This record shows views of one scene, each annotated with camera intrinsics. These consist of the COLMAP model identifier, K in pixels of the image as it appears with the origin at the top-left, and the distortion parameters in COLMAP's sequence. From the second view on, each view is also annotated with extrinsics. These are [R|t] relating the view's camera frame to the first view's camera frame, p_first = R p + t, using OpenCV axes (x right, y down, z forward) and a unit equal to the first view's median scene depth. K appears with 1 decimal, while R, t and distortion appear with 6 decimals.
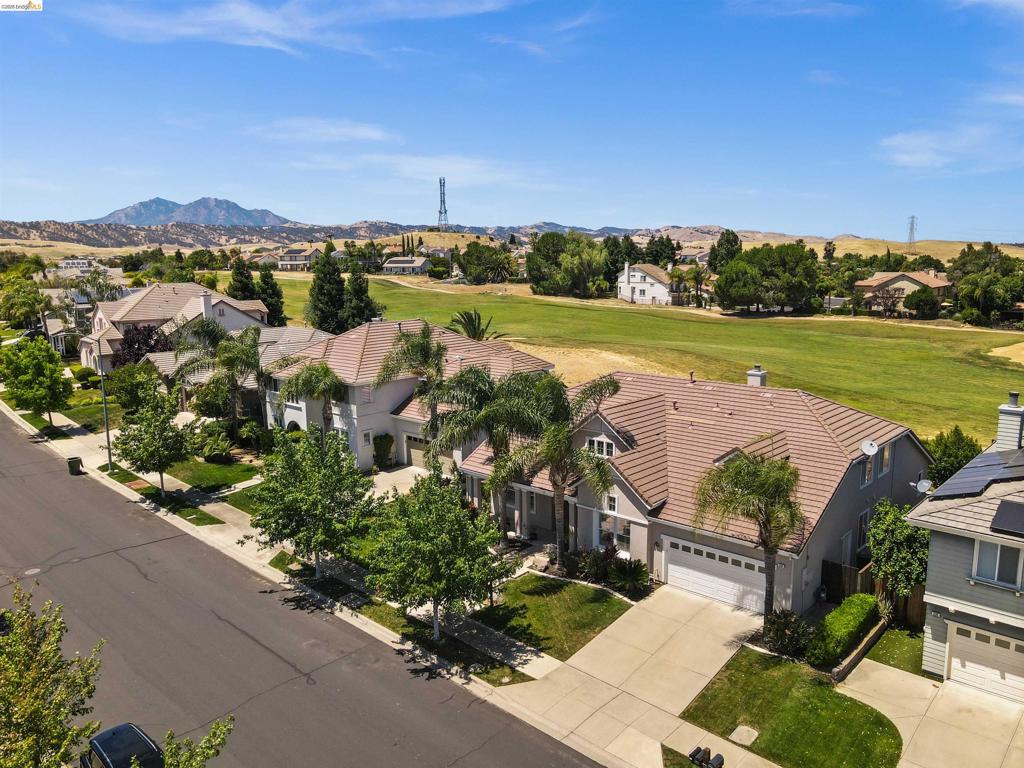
lens RADIAL K [[764.5, 0, 512.0], [0, 764.5, 384.0], [0, 0, 1]] dist [0.000331, 0.014886]
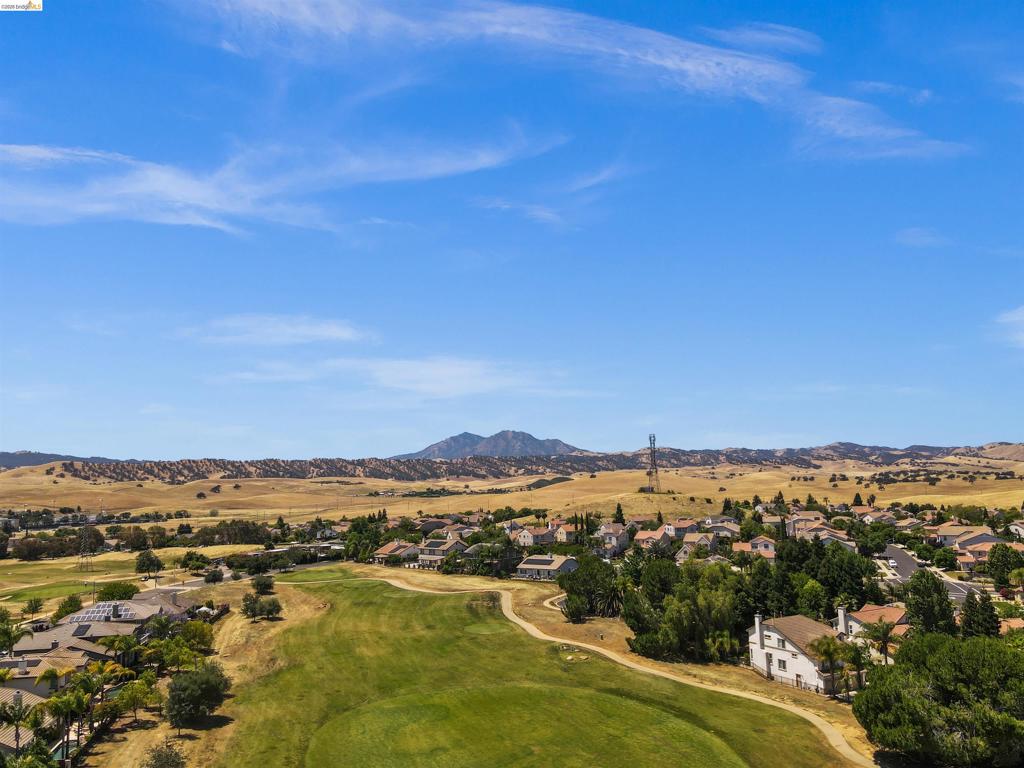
lens RADIAL K [[777.6, 0, 512.0], [0, 777.6, 384.0], [0, 0, 1]] dist [-0.009973, 0.040239]
pose [[0.937579, -0.059805, -0.342591, 0.795622], [-0.042153, 0.958296, -0.282650, -0.617531], [0.345208, 0.279448, 0.895958, 0.974737]]
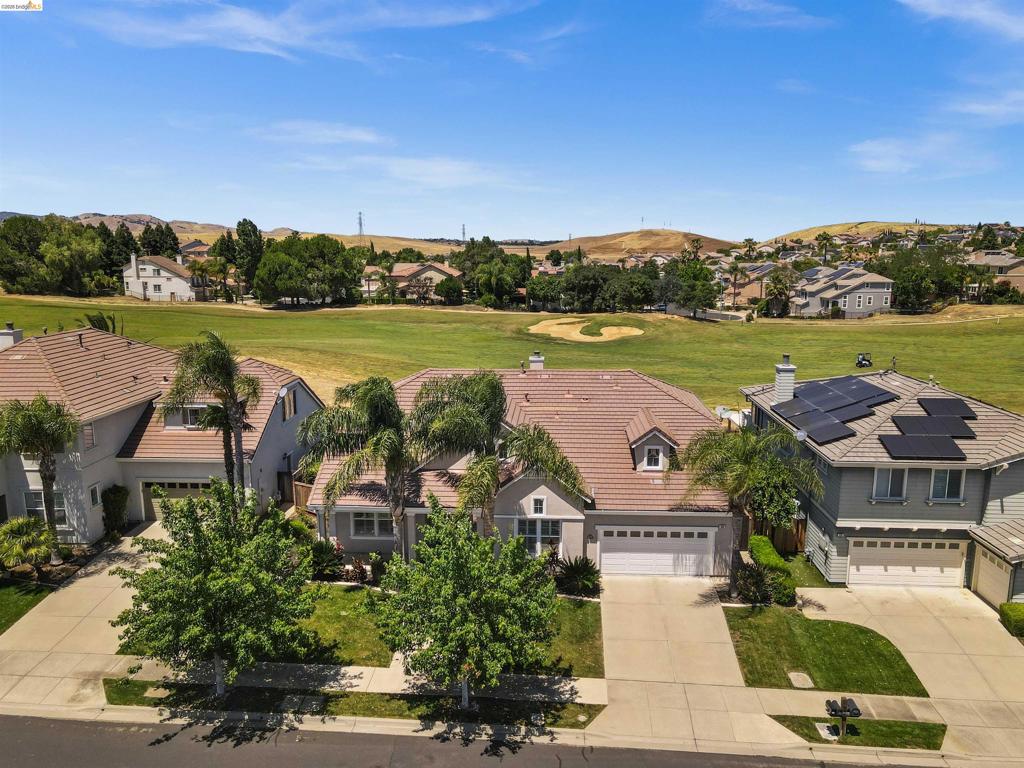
lens RADIAL K [[777.6, 0, 512.0], [0, 777.6, 384.0], [0, 0, 1]] dist [-0.009973, 0.040239]
pose [[0.774606, -0.103102, 0.623984, -0.338663], [0.098874, 0.994233, 0.041537, -0.025737], [-0.624668, 0.029521, 0.780332, 0.189494]]
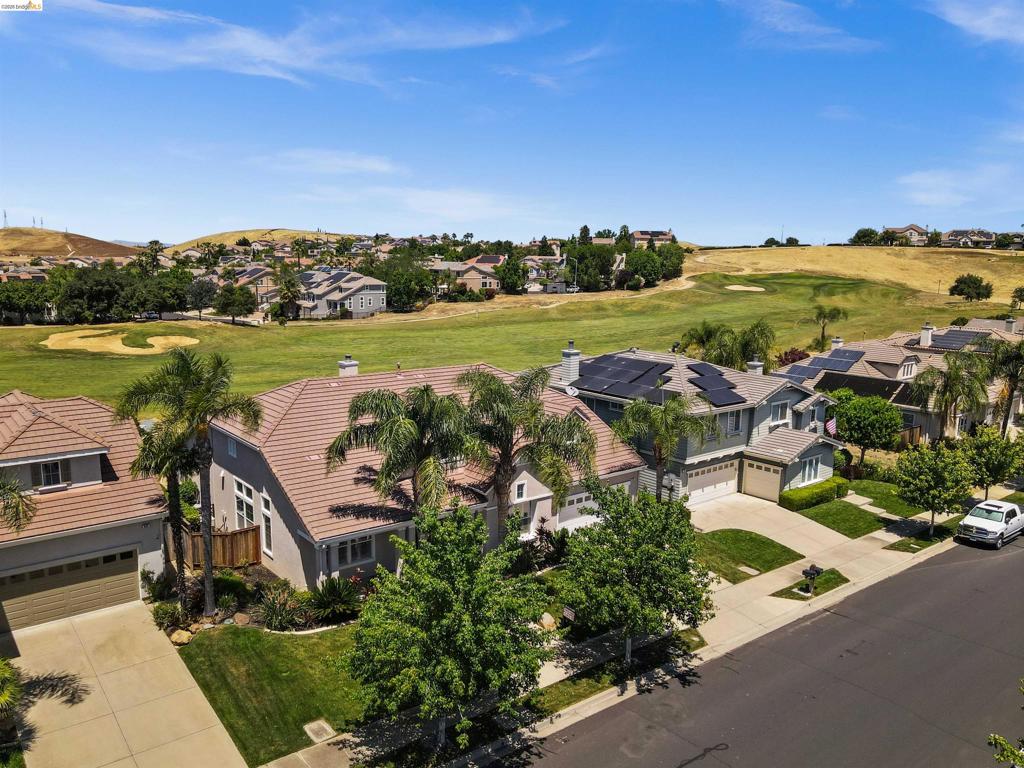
lens RADIAL K [[780.0, 0, 512.0], [0, 780.0, 384.0], [0, 0, 1]] dist [0.002748, 0.006352]
pose [[0.146835, -0.149473, 0.977802, -0.606952], [0.145092, 0.981079, 0.128186, -0.081818], [-0.978462, 0.123049, 0.165744, 0.583184]]
